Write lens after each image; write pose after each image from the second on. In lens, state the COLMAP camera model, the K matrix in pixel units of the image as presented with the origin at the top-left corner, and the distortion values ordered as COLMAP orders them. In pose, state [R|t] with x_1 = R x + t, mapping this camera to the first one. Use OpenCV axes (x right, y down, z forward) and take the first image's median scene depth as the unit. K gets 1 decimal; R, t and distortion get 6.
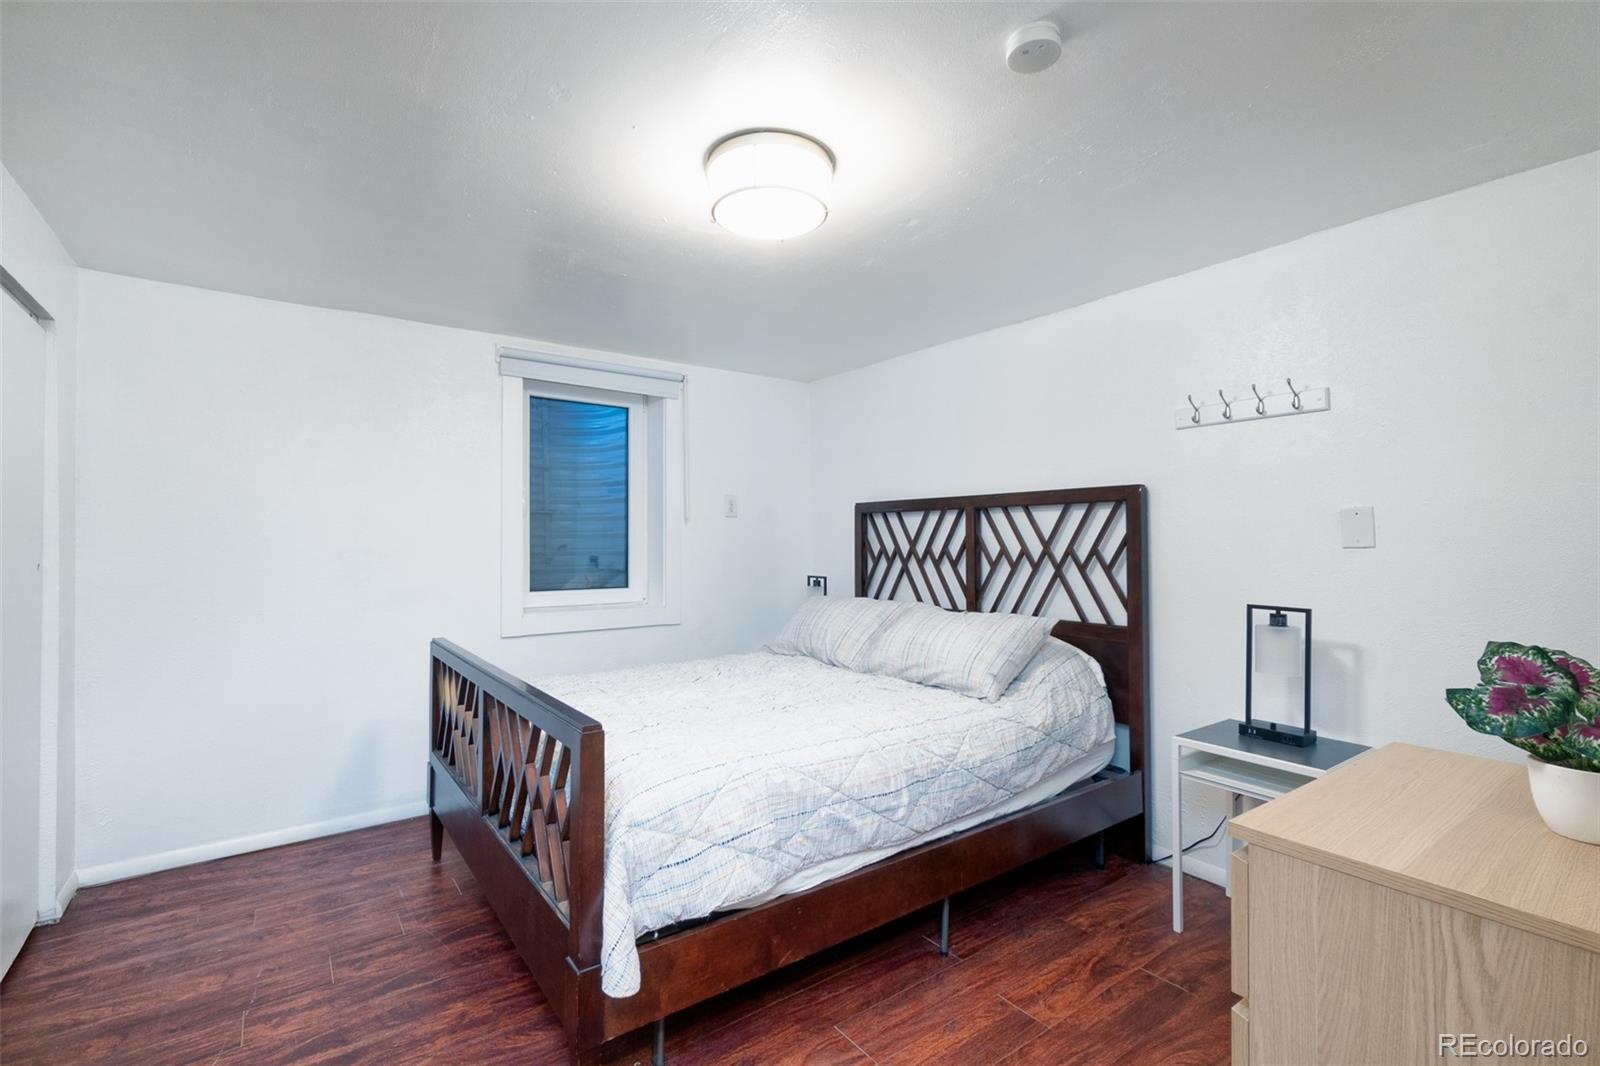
lens RADIAL K [[701.5, 0, 791.4], [0, 701.5, 532.3], [0, 0, 1]] dist [-0.000401, 0.000525]
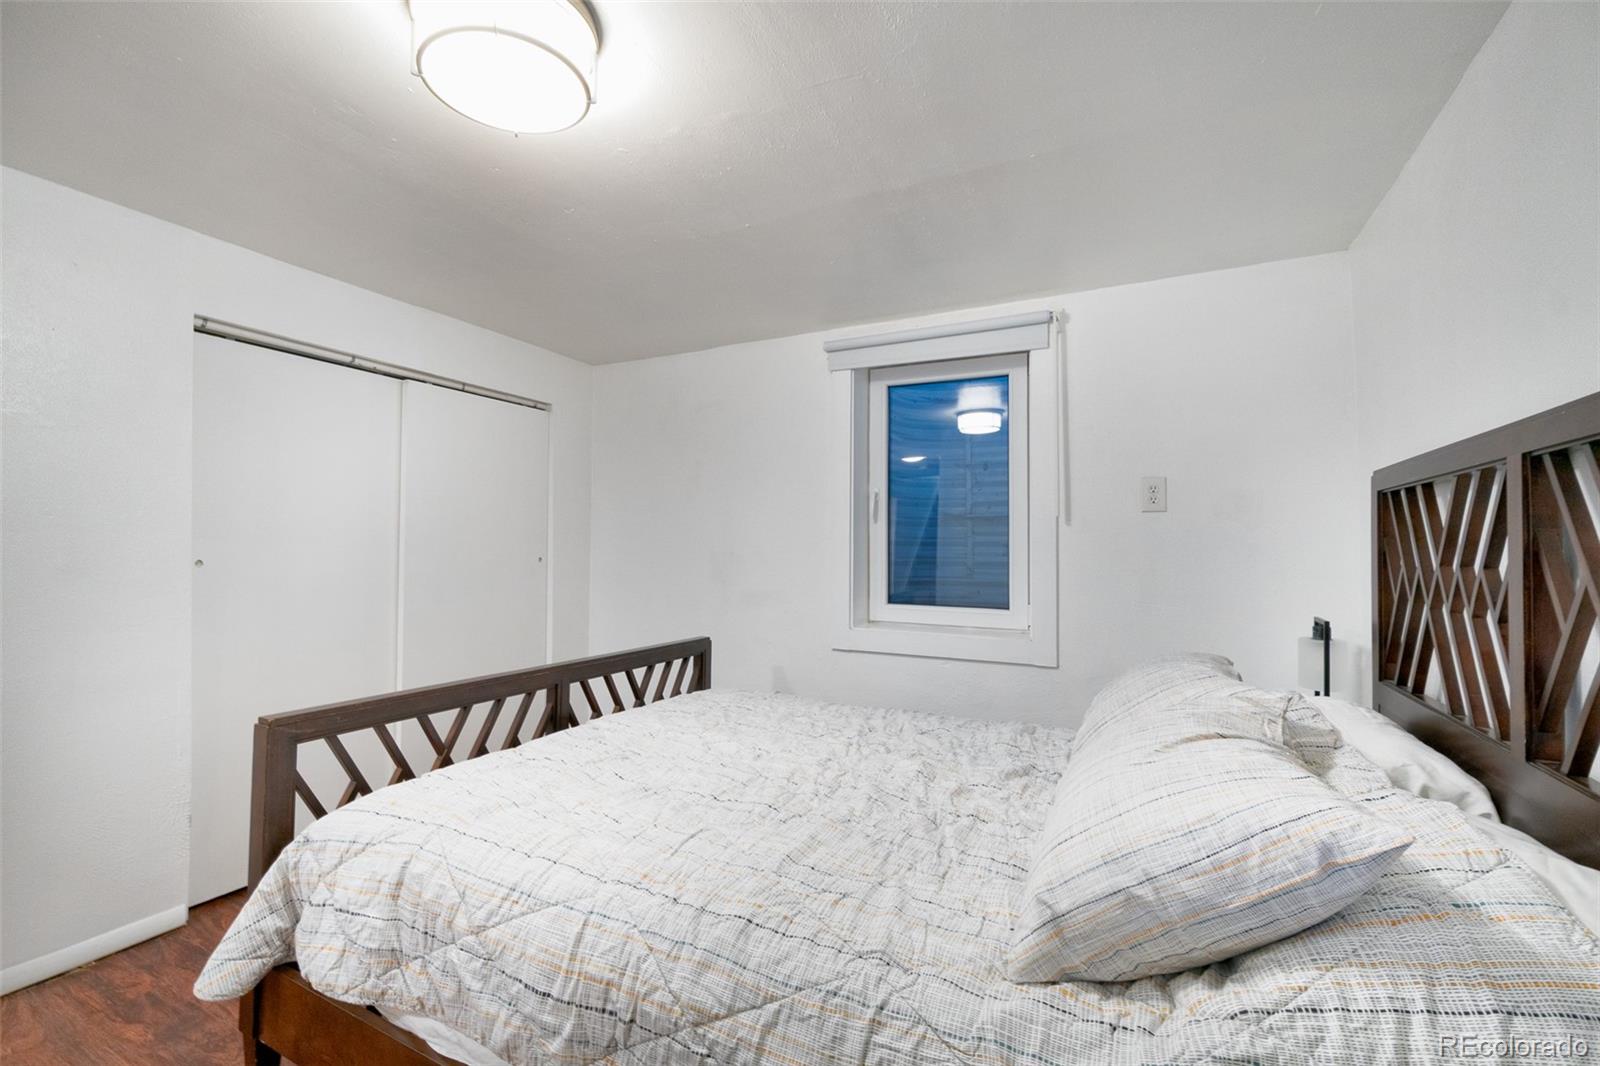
lens RADIAL K [[701.5, 0, 794.6], [0, 701.5, 535.9], [0, 0, 1]] dist [-0.000401, 0.000525]
pose [[0.440968, -0.009567, -0.897472, 0.402340], [-0.004057, 0.999912, -0.012653, 0.011003], [0.897513, 0.009221, 0.440891, 0.519988]]
